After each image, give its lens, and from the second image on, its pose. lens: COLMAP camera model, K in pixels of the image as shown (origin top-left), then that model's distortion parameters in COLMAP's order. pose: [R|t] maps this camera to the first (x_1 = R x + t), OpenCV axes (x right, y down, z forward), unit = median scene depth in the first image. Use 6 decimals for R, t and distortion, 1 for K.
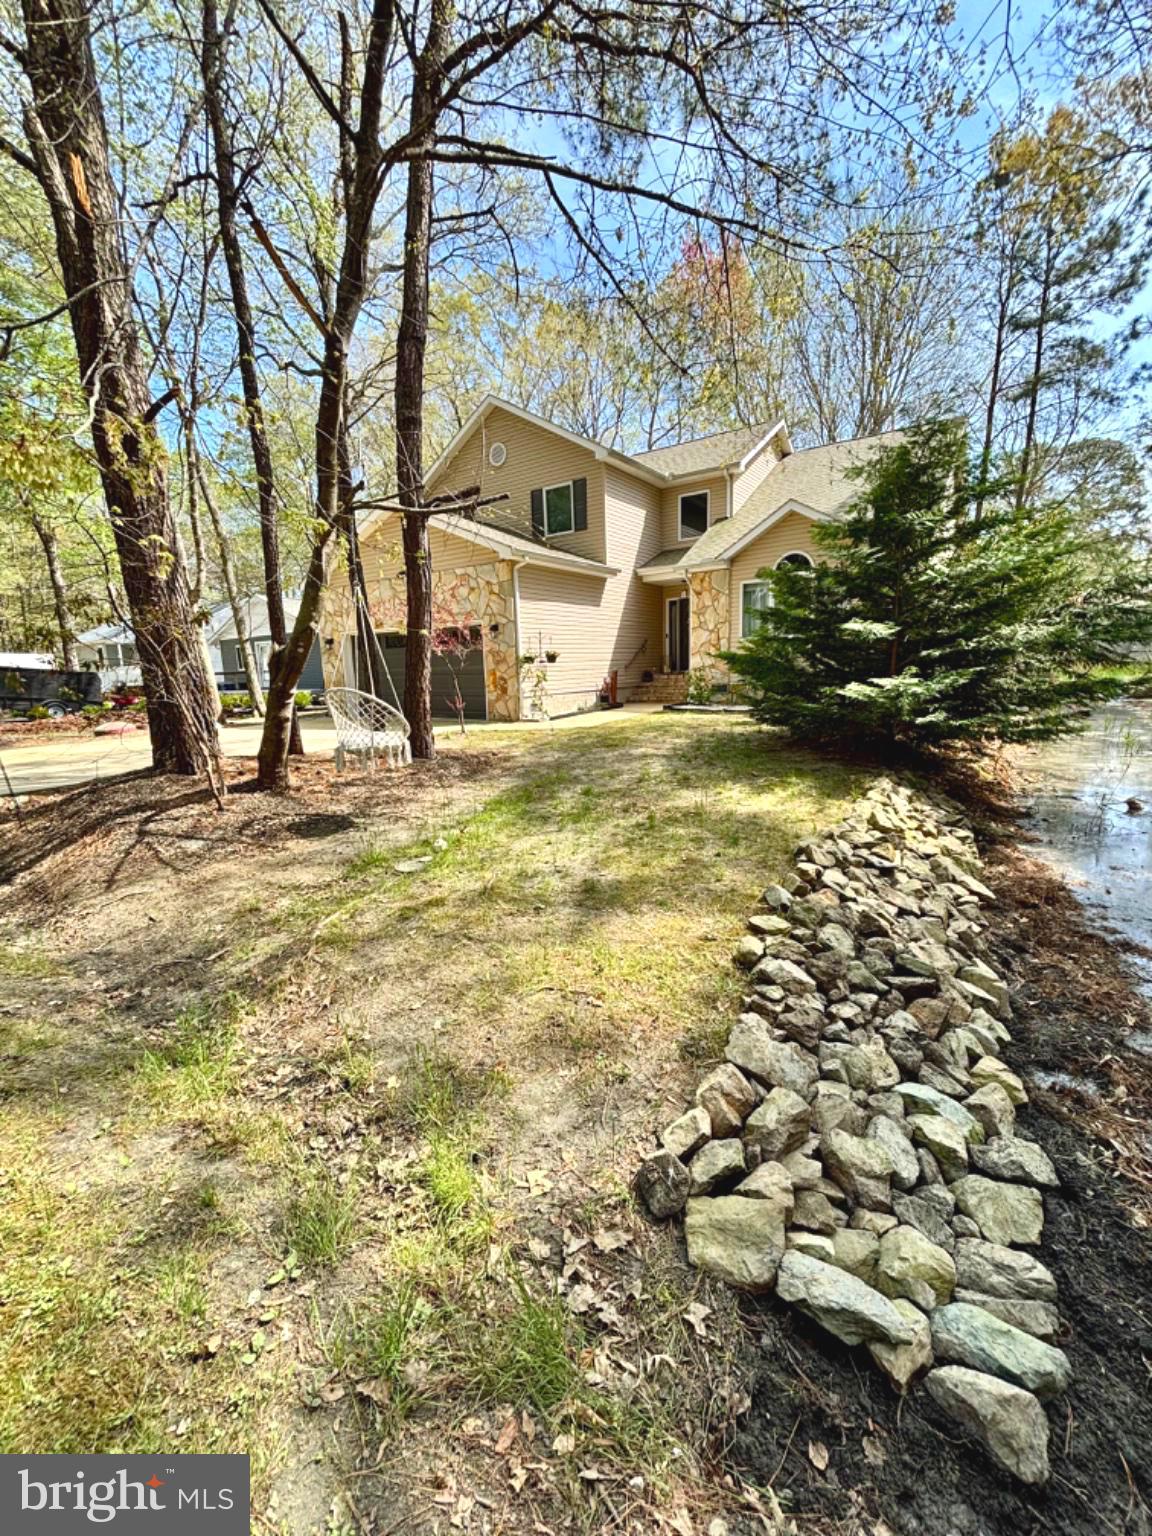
lens RADIAL K [[613.6, 0, 583.6], [0, 613.6, 783.1], [0, 0, 1]] dist [-0.001306, -0.000444]
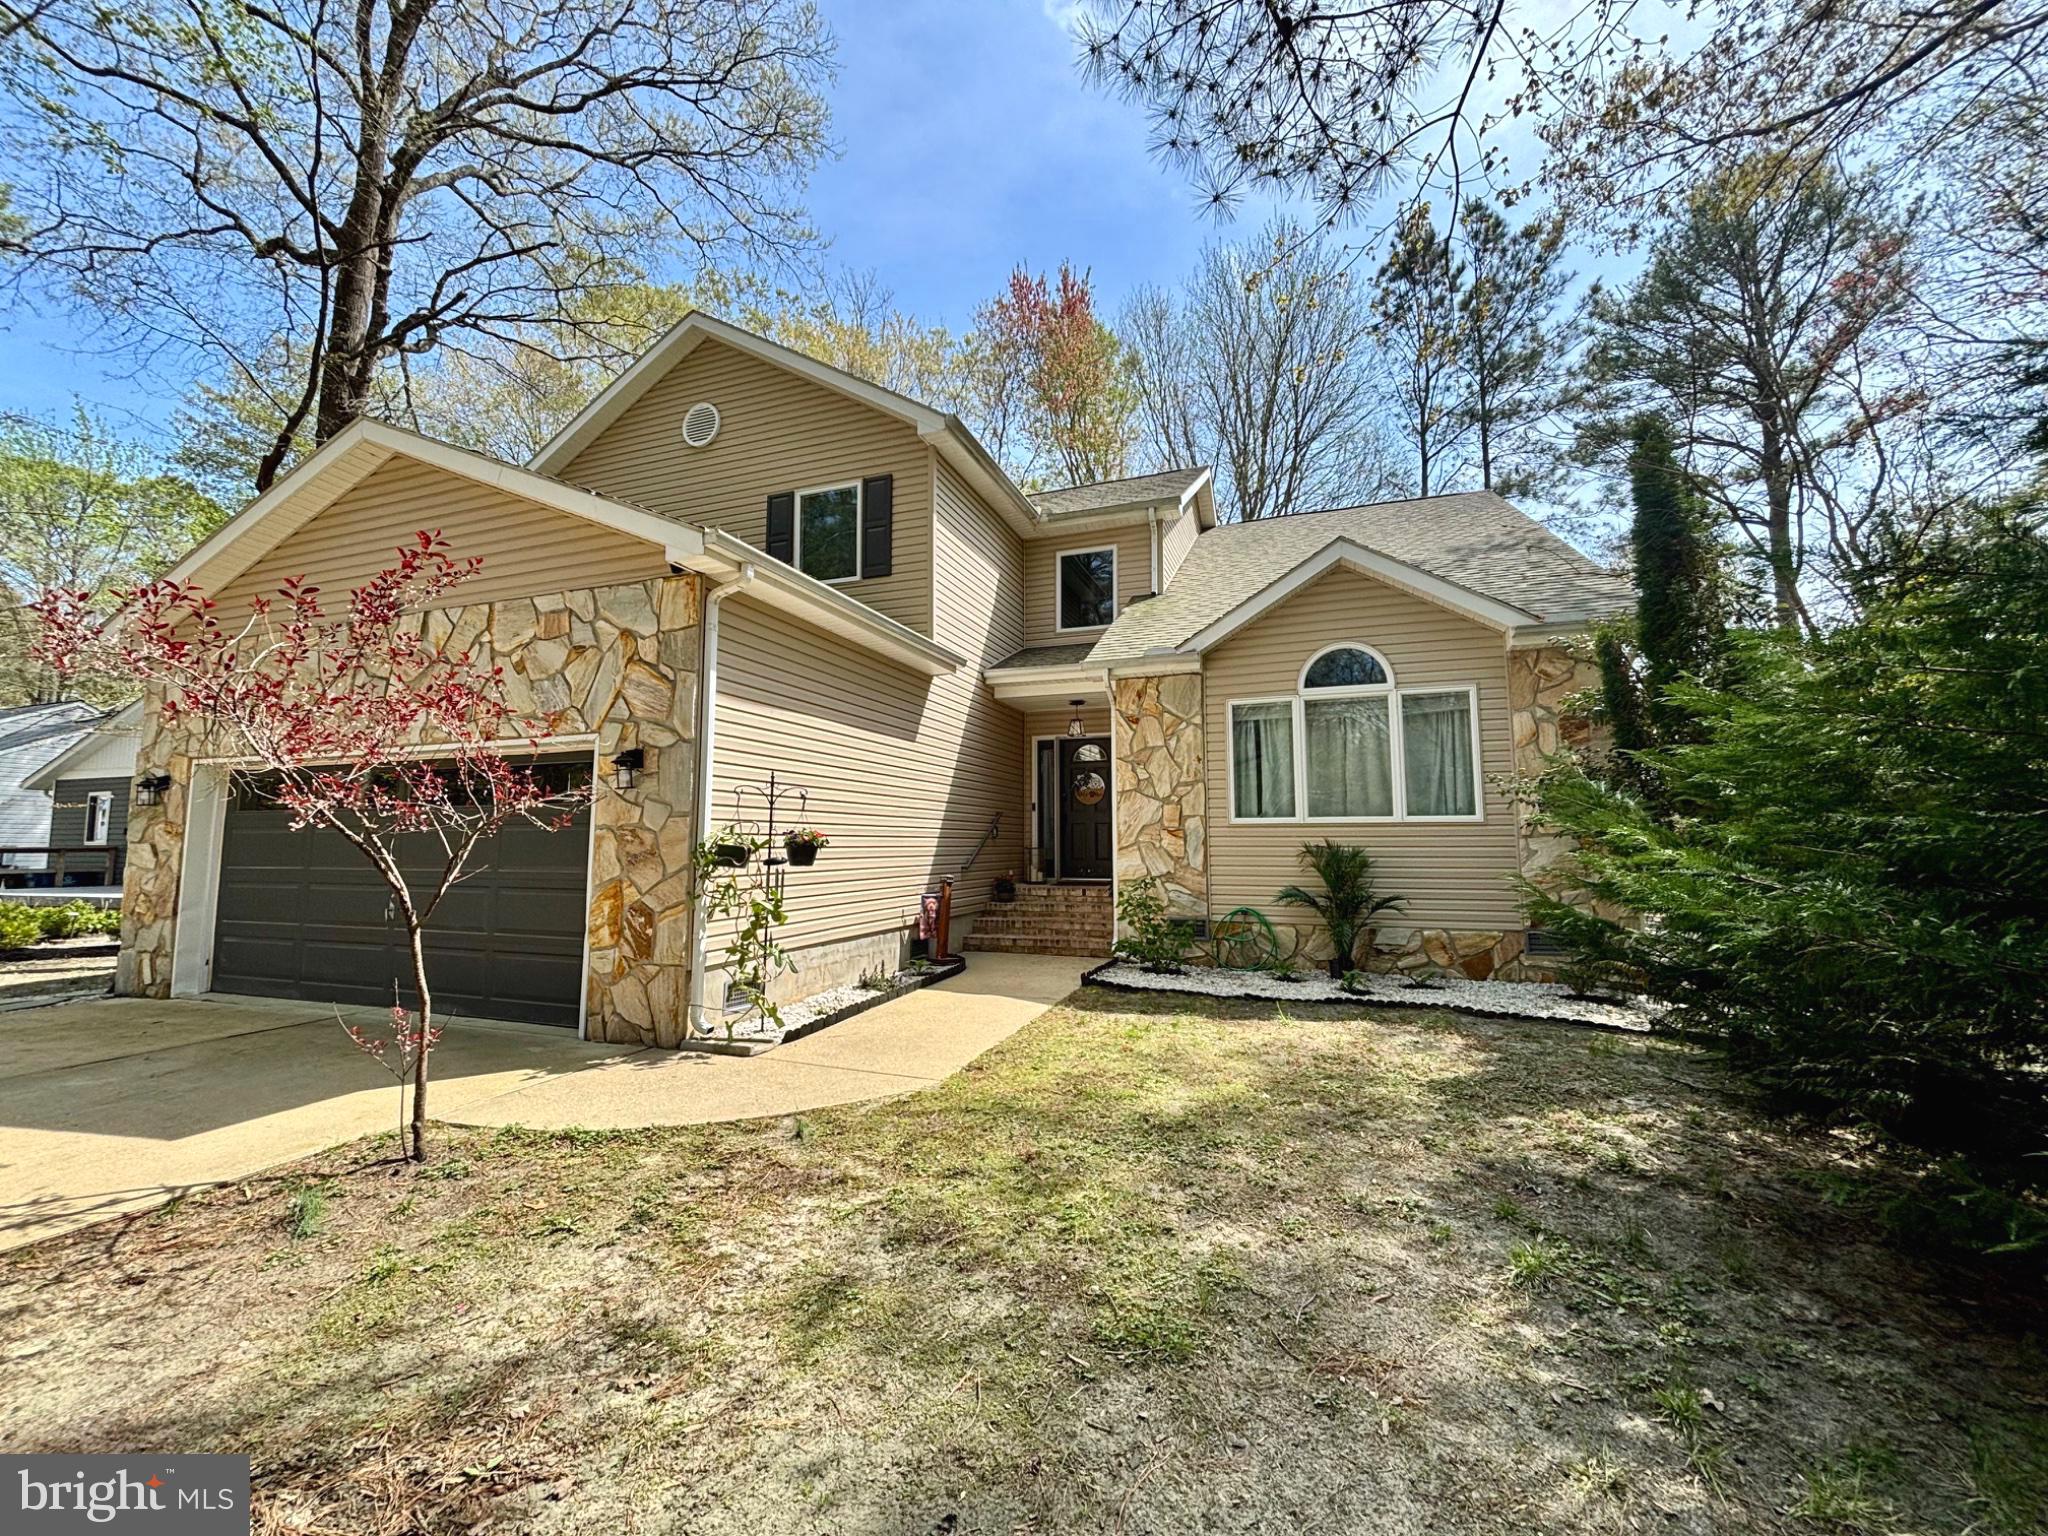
lens RADIAL K [[818.1, 0, 1014.9], [0, 818.1, 775.3], [0, 0, 1]] dist [-0.001306, -0.000444]
pose [[0.973244, 0.049782, 0.224317, -0.034219], [0.015611, 0.959667, -0.280706, -0.095764], [-0.229244, 0.276697, 0.933213, 0.447230]]
